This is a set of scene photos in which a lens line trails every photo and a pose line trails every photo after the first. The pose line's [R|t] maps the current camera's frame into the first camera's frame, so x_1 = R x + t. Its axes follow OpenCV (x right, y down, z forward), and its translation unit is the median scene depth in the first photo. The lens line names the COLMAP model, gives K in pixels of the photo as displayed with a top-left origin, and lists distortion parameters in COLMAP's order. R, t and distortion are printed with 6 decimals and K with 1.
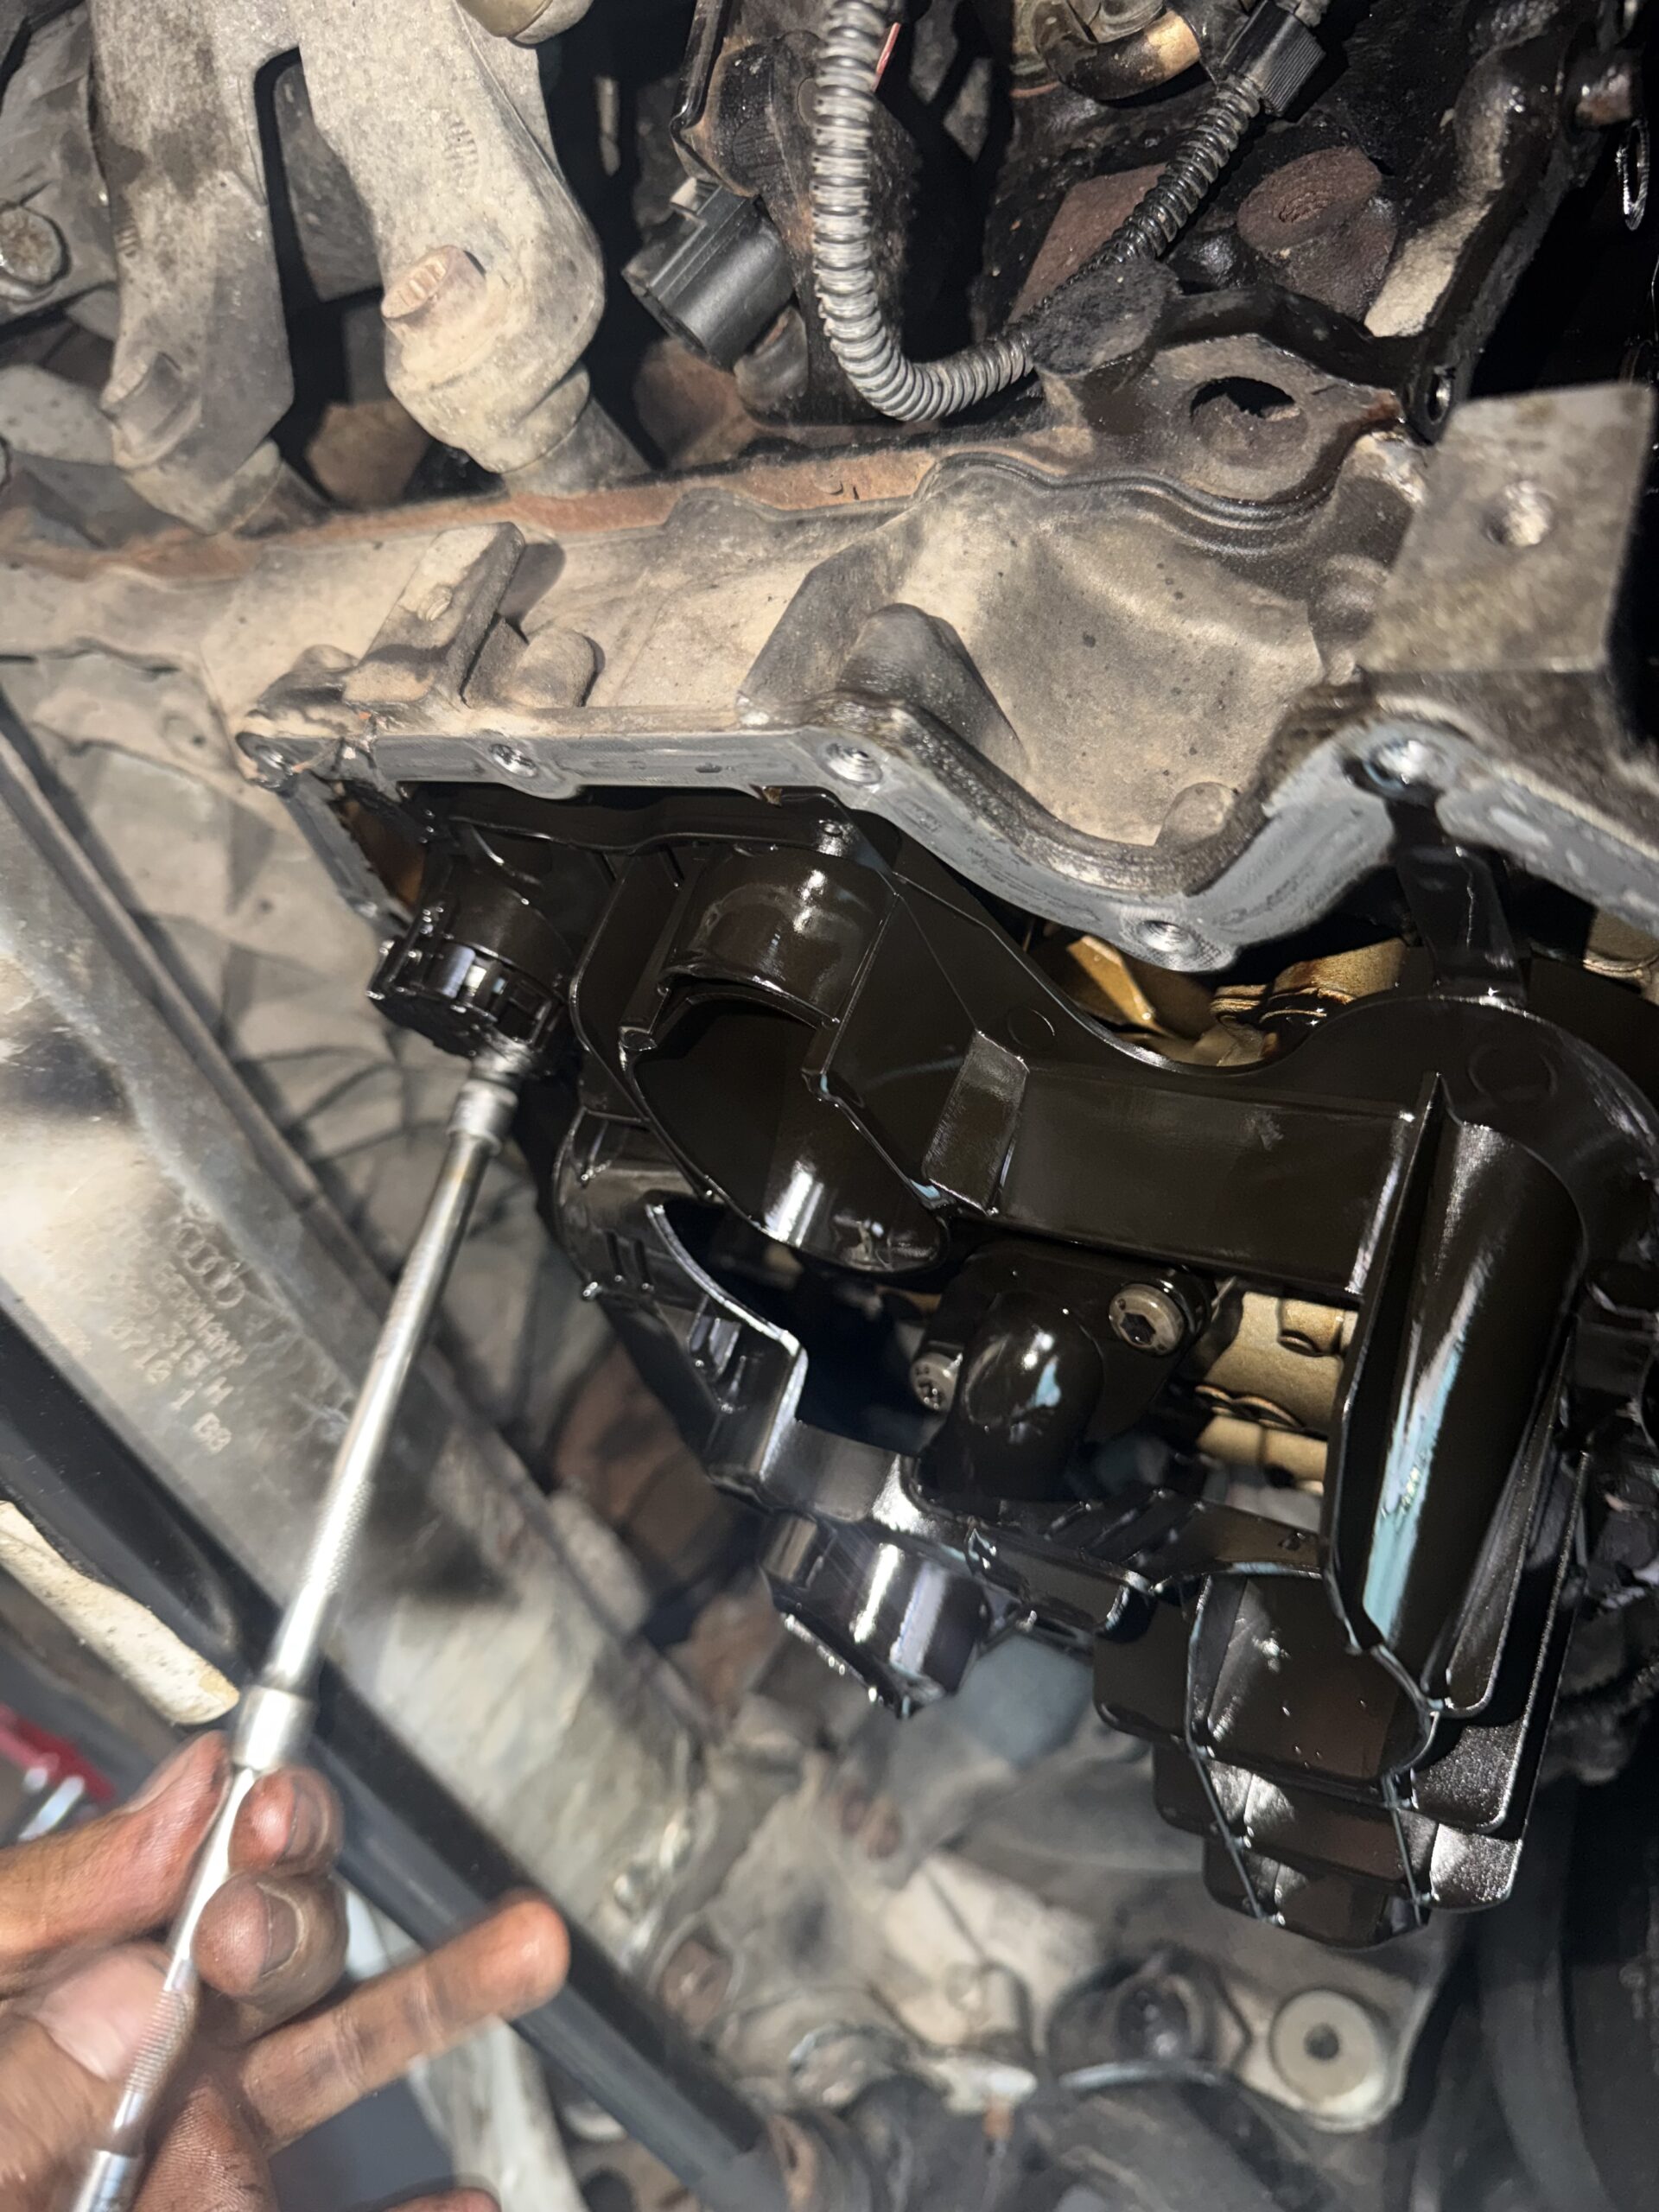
lens RADIAL K [[1652.5, 0, 735.2], [0, 1652.5, 1105.5], [0, 0, 1]] dist [-0.015205, -0.035804]
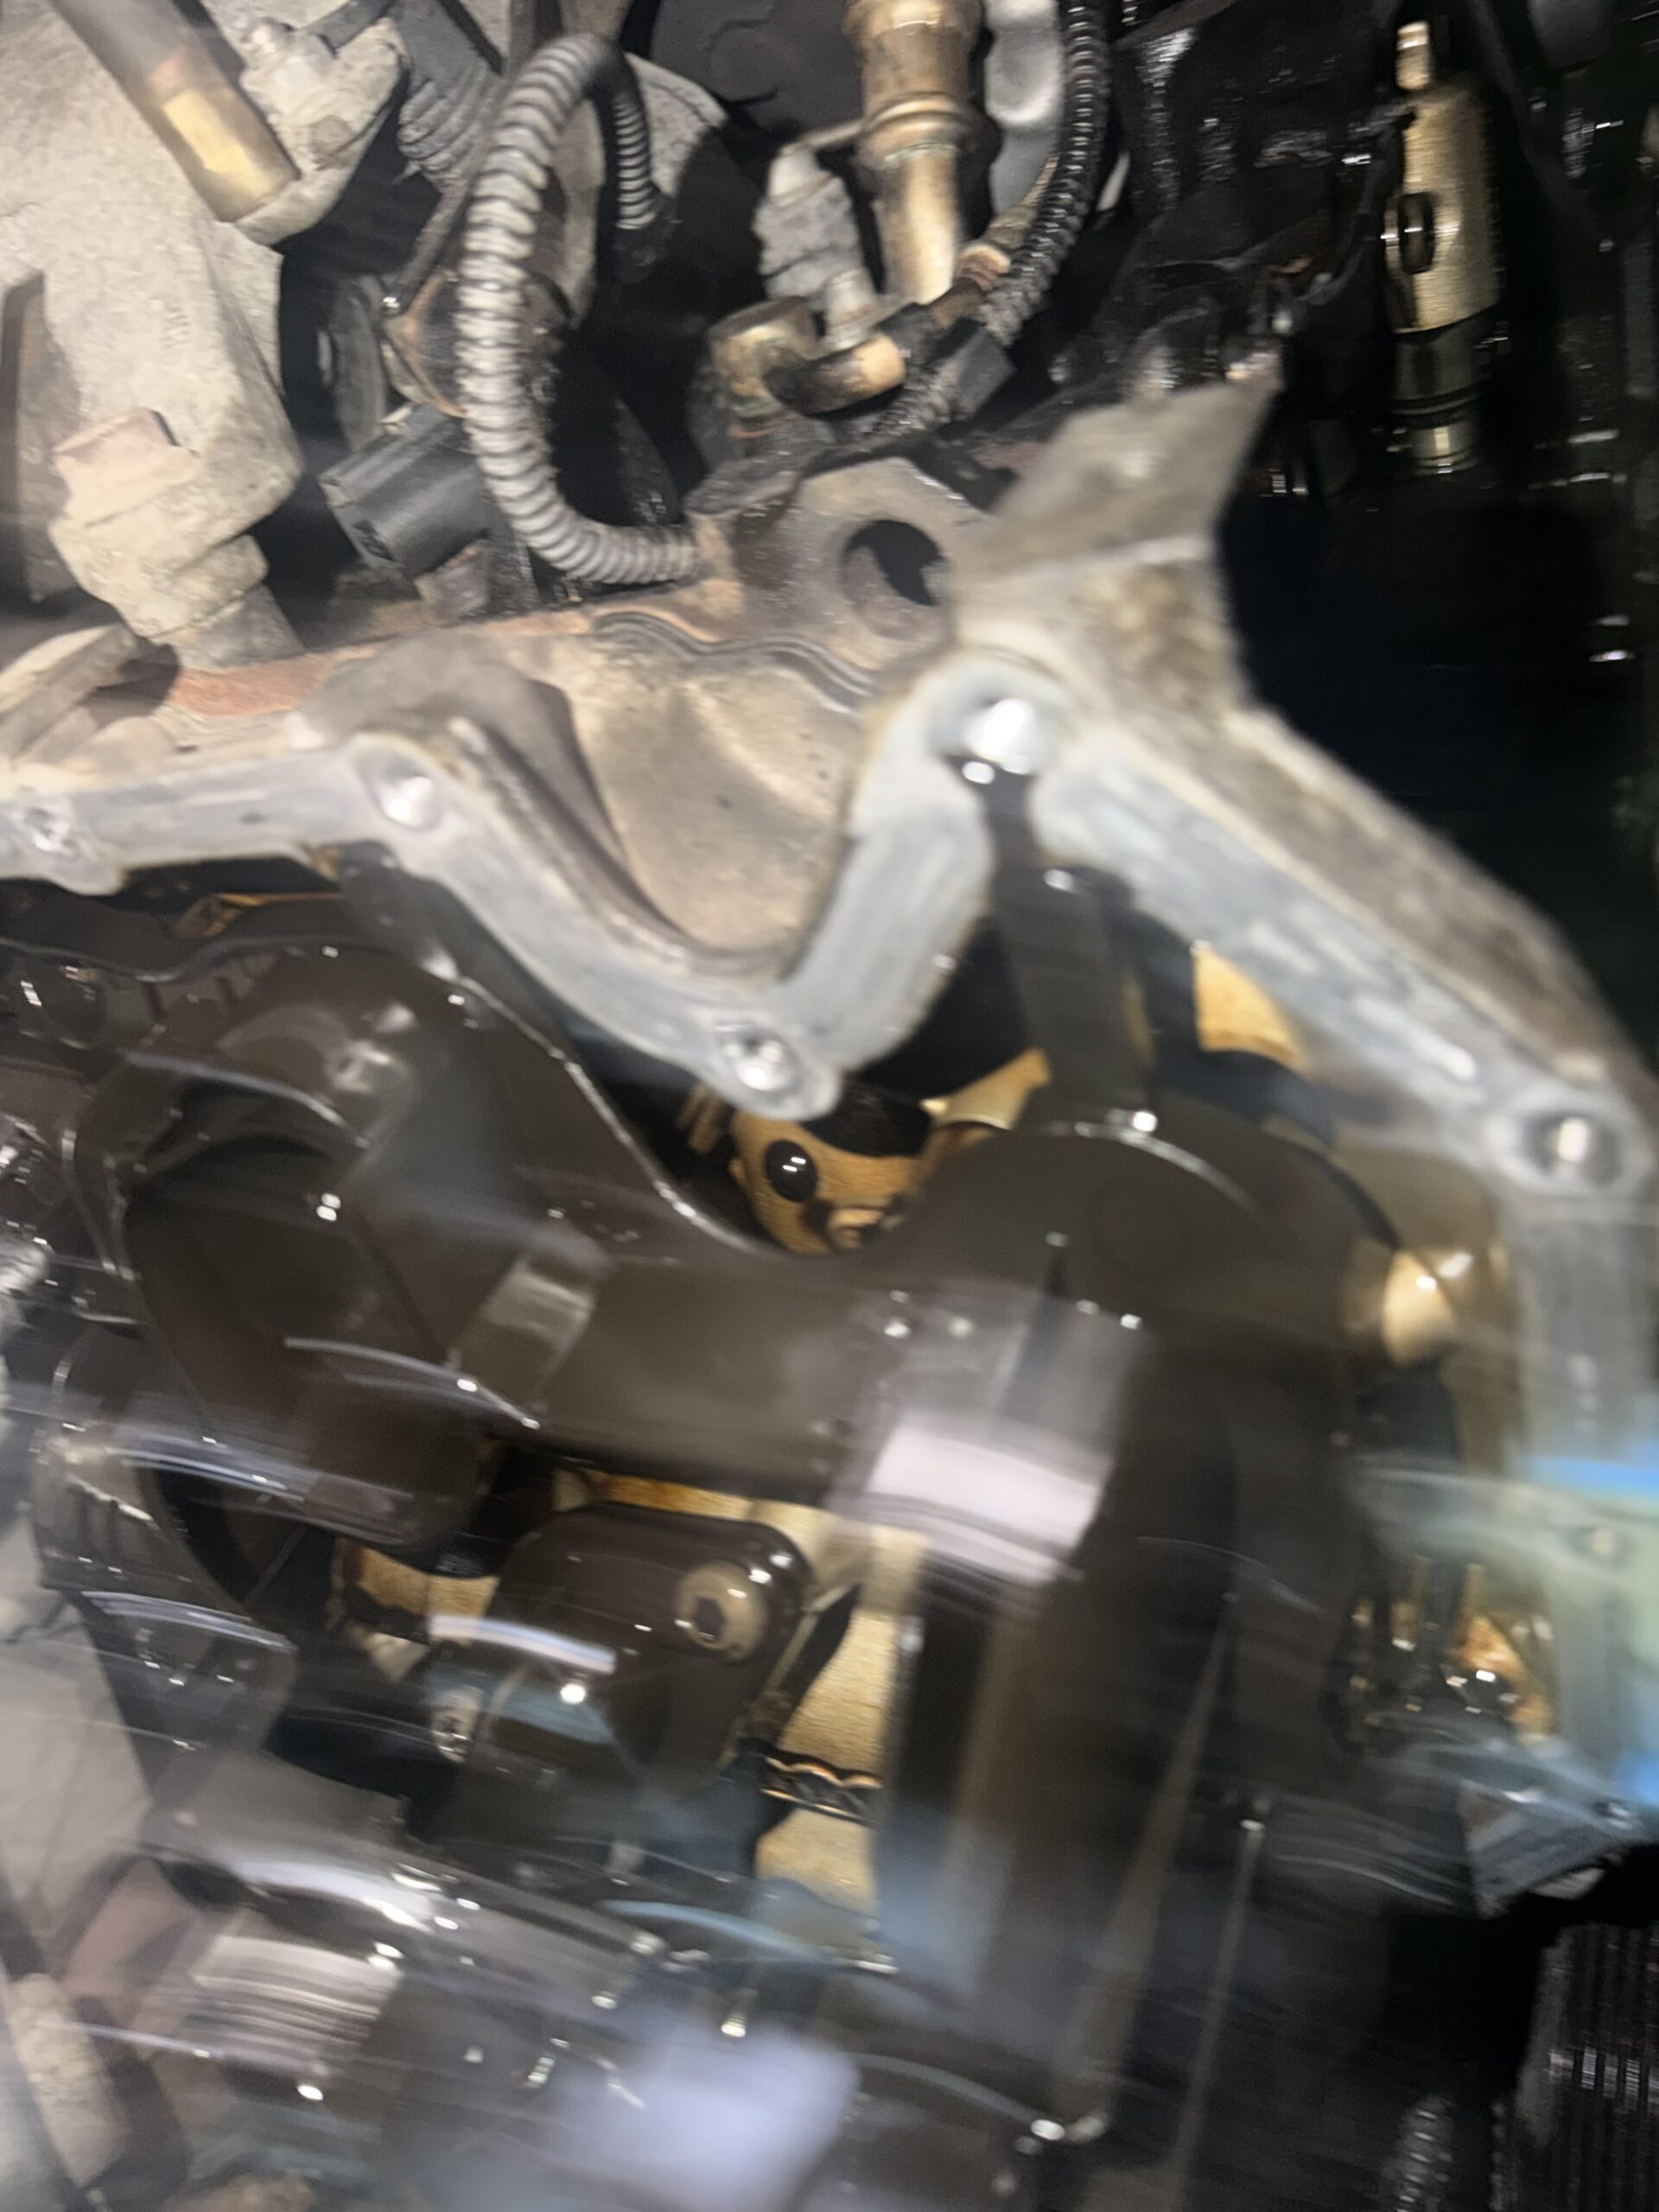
lens RADIAL K [[1652.5, 0, 735.2], [0, 1652.5, 1105.5], [0, 0, 1]] dist [-0.015205, -0.035804]
pose [[0.982509, 0.144297, 0.117705, 0.133872], [-0.097495, 0.937142, -0.335051, 0.174945], [-0.158653, 0.317715, 0.934819, 0.191583]]
